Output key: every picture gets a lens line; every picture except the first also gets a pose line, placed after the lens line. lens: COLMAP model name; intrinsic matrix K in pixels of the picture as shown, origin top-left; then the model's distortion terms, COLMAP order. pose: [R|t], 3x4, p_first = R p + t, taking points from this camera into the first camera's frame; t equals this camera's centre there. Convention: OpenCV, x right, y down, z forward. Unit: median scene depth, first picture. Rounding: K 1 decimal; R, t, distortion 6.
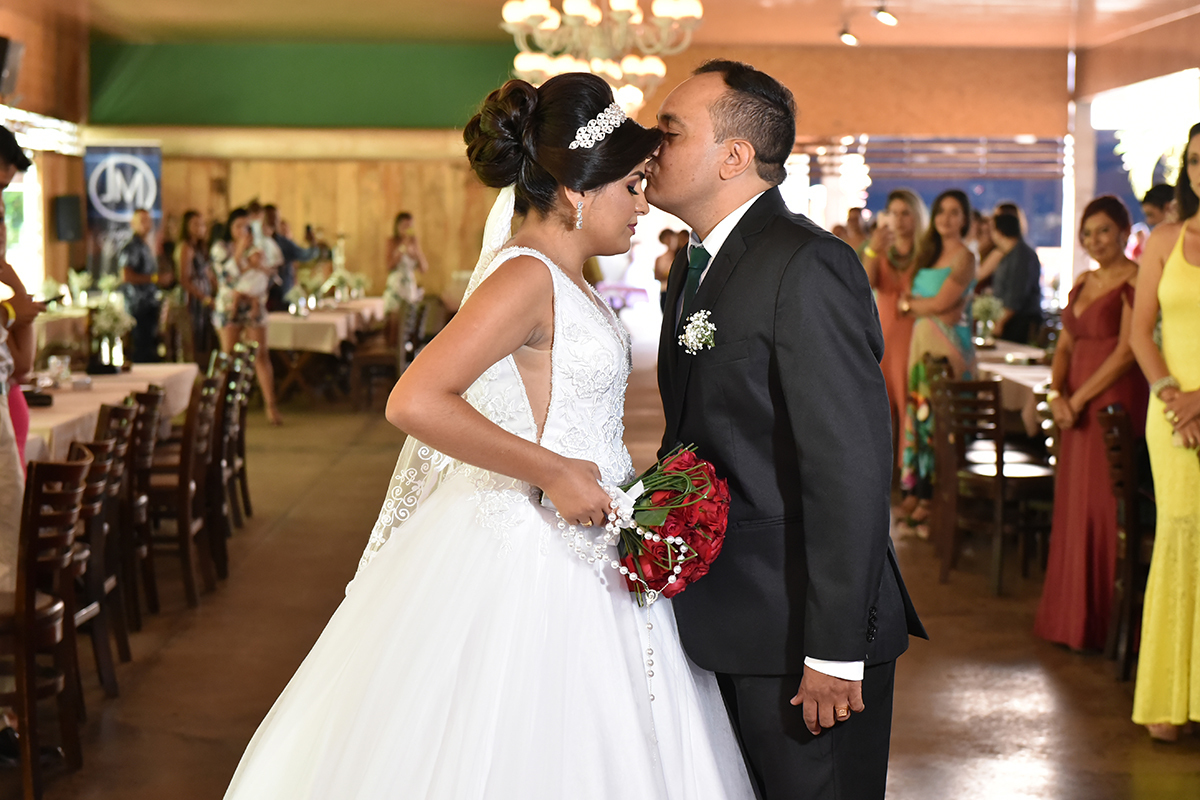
lens RADIAL K [[2150.6, 0, 628.4], [0, 2150.6, 397.3], [0, 0, 1]] dist [-0.008543, 0.028665]
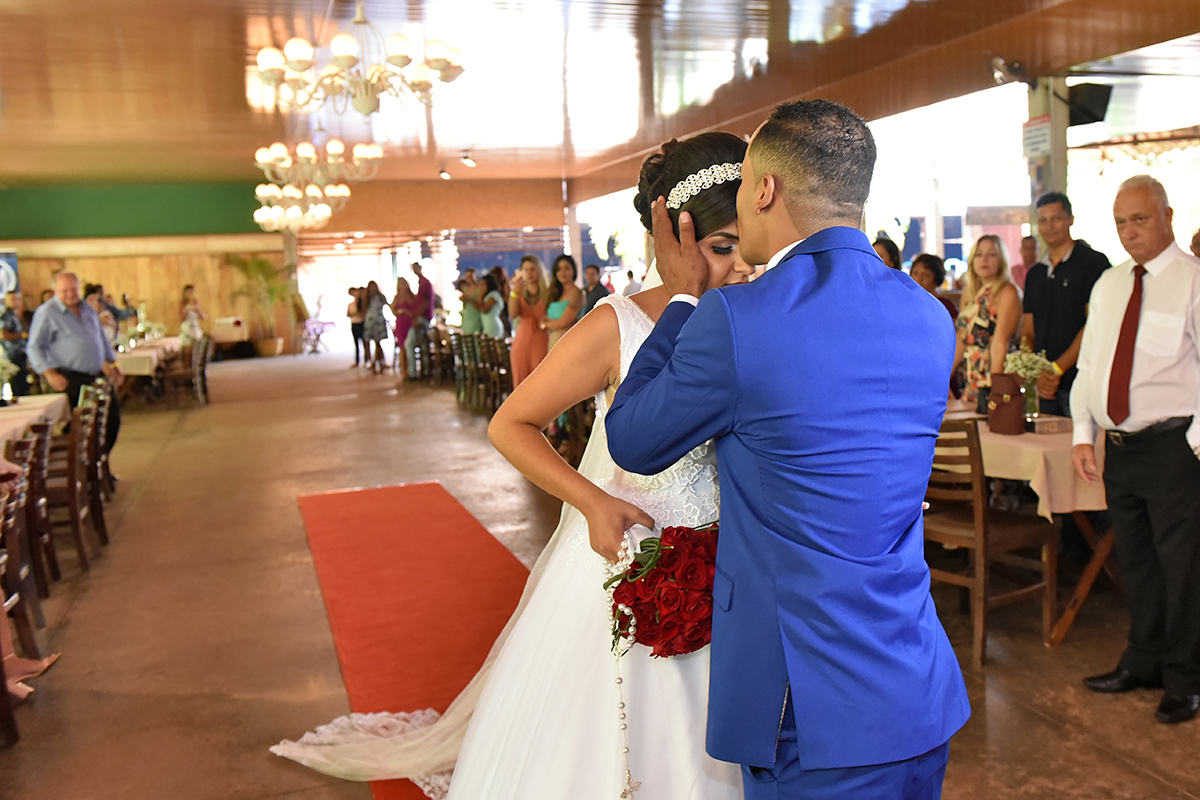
lens RADIAL K [[1126.6, 0, 687.8], [0, 1126.6, 379.2], [0, 0, 1]] dist [-0.014597, -0.013939]
pose [[0.945859, -0.076619, 0.315404, -0.014041], [0.073134, 0.997059, 0.022888, -0.004323], [-0.316230, 0.001418, 0.948681, 0.048310]]
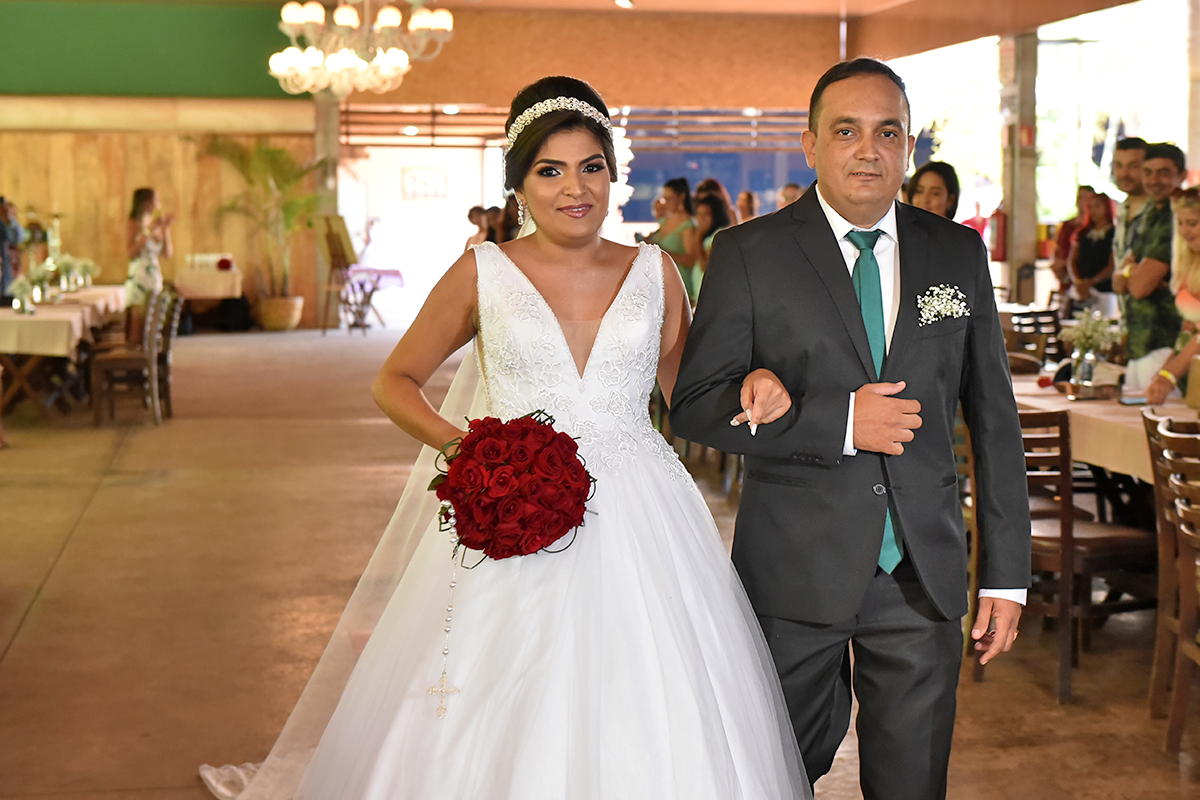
lens RADIAL K [[2133.7, 0, 714.7], [0, 2133.7, 369.4], [0, 0, 1]] dist [0.010655, 0.090727]
pose [[0.984824, -0.017430, 0.172678, -0.020230], [0.017637, 0.999844, 0.000335, -0.006884], [-0.172657, 0.002716, 0.984978, 0.081984]]
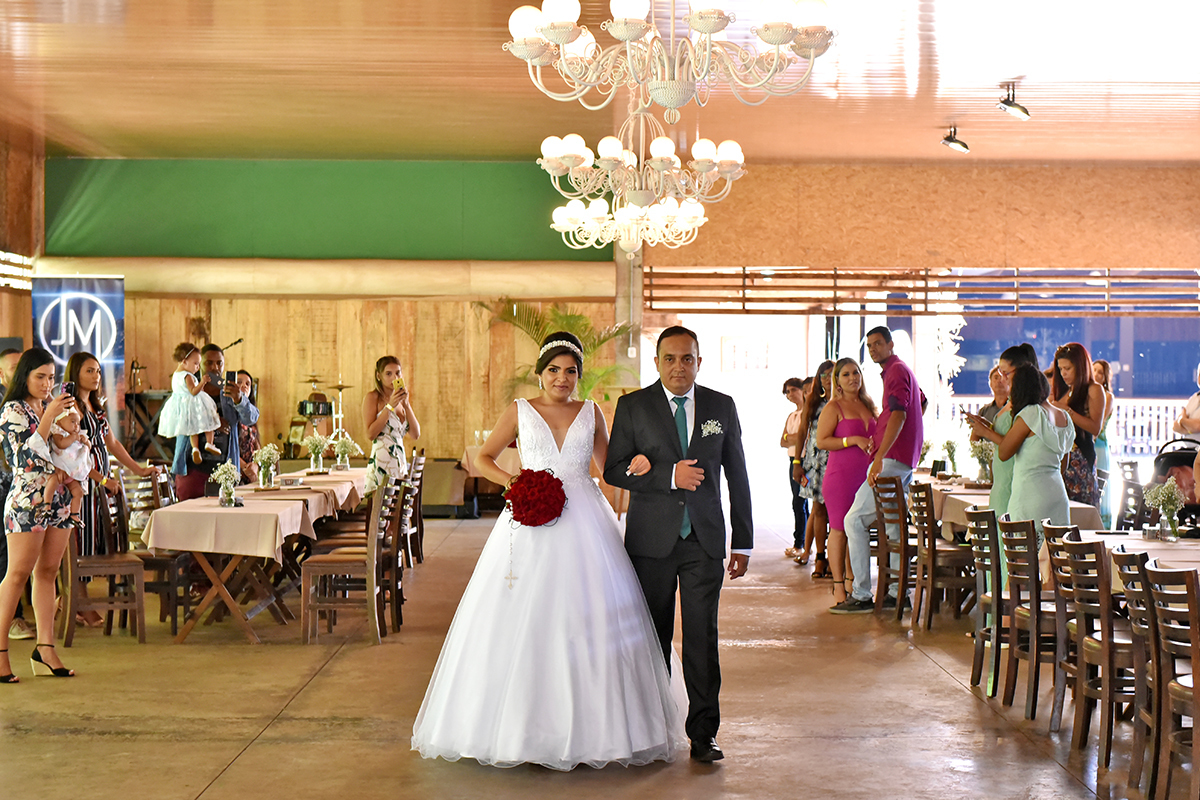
lens RADIAL K [[2150.6, 0, 628.4], [0, 2150.6, 397.3], [0, 0, 1]] dist [-0.008543, 0.028665]
pose [[0.999778, -0.001123, -0.021053, -0.004740], [-0.000311, 0.997686, -0.067985, -0.015623], [0.021080, 0.067976, 0.997464, 0.186989]]
